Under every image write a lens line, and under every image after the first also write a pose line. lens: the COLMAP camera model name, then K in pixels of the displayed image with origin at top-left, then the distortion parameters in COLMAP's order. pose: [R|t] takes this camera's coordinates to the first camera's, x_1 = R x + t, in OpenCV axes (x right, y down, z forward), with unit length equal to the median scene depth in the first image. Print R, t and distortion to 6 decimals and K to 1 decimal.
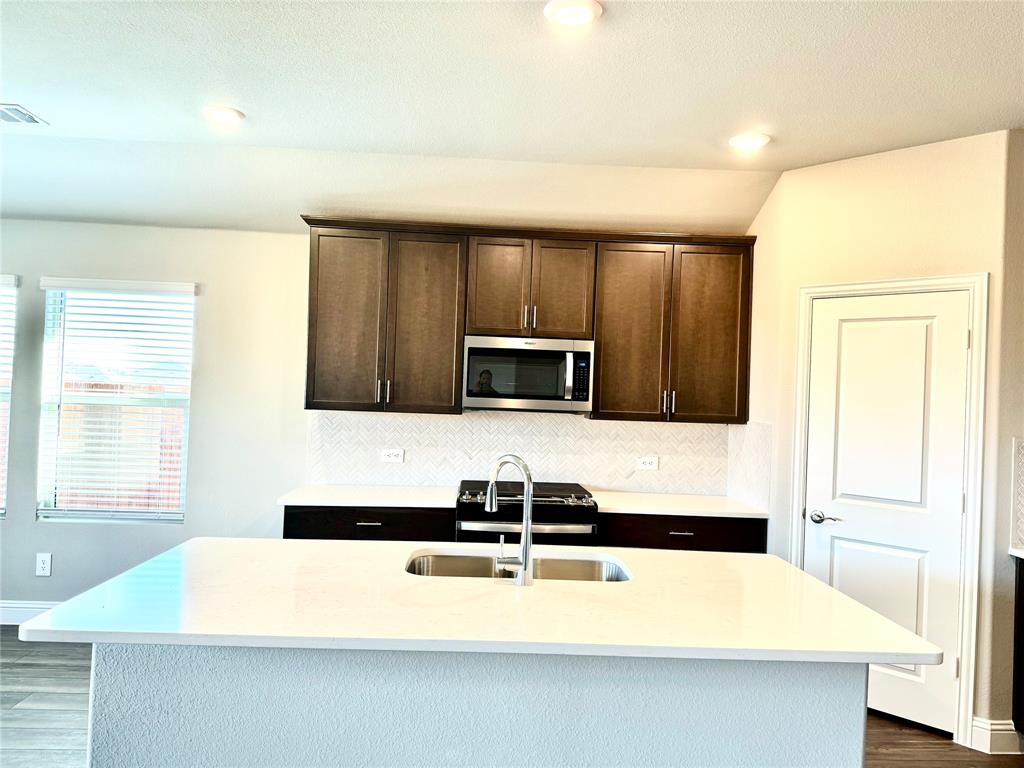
lens RADIAL K [[709.7, 0, 519.7], [0, 709.7, 386.4], [0, 0, 1]] dist [0.070464, -0.024316]
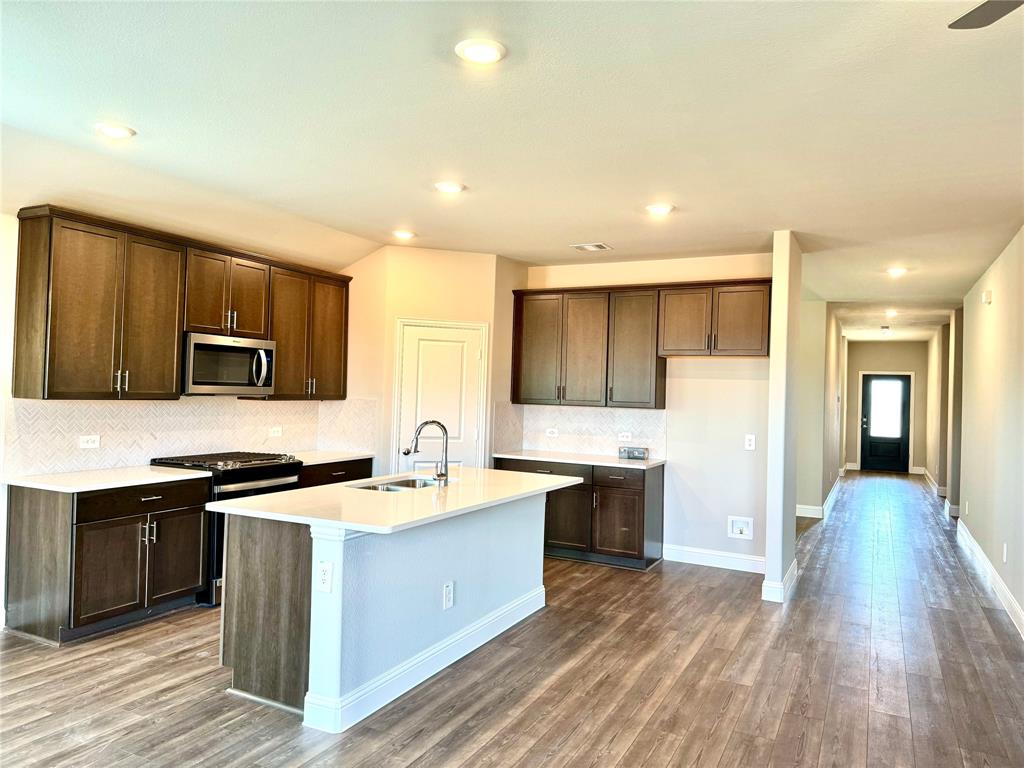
lens RADIAL K [[718.3, 0, 508.8], [0, 718.3, 377.0], [0, 0, 1]] dist [0.018907, -0.033662]
pose [[0.472033, -0.006100, 0.881560, -0.870967], [-0.021787, 0.999590, 0.018582, -0.031692], [-0.881311, -0.027978, 0.471707, -0.030995]]
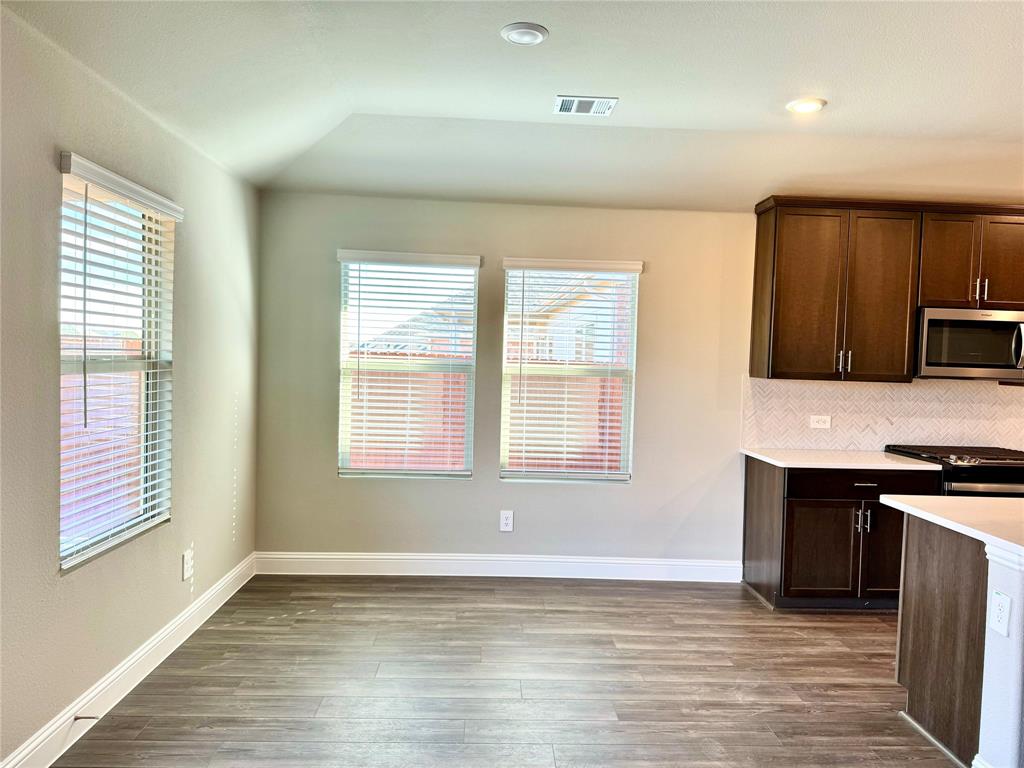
lens RADIAL K [[718.3, 0, 519.5], [0, 718.3, 383.9], [0, 0, 1]] dist [0.018907, -0.033662]
pose [[0.999889, -0.007142, 0.013045, -0.683419], [0.006485, 0.998743, 0.049704, -0.016041], [-0.013384, -0.049614, 0.998679, -0.062784]]
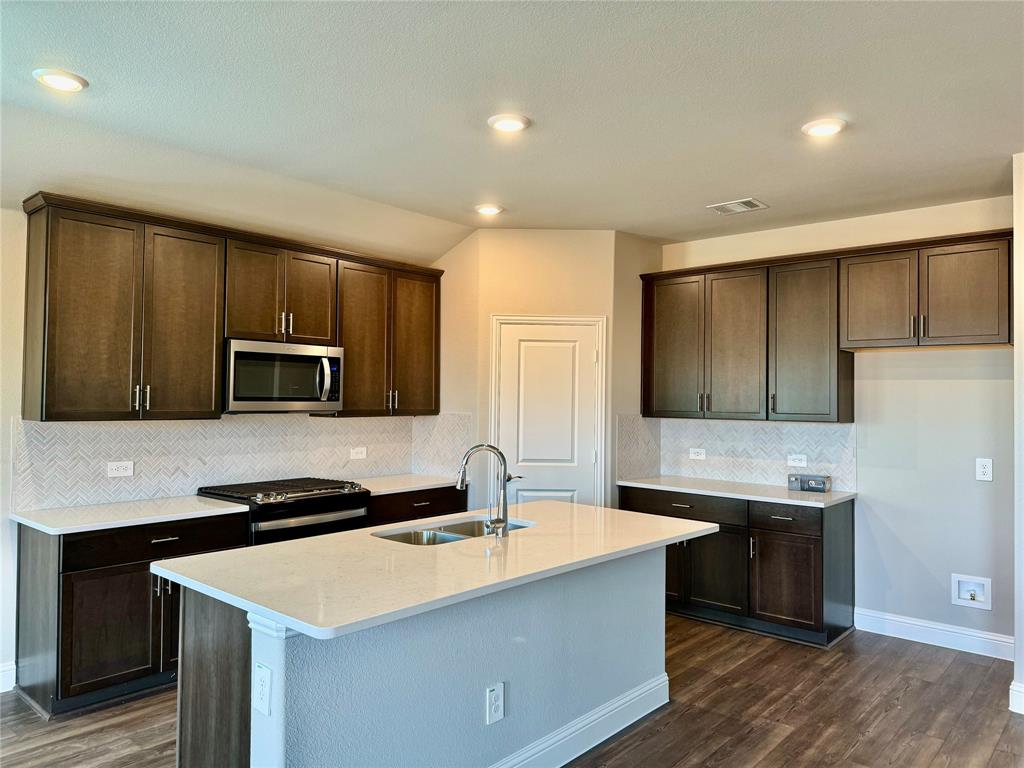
lens RADIAL K [[718.3, 0, 514.1], [0, 718.3, 380.1], [0, 0, 1]] dist [0.018907, -0.033662]
pose [[0.676812, -0.010635, 0.736079, -0.544078], [0.004635, 0.999937, 0.010185, -0.022873], [-0.736142, -0.003482, 0.676819, 0.025188]]
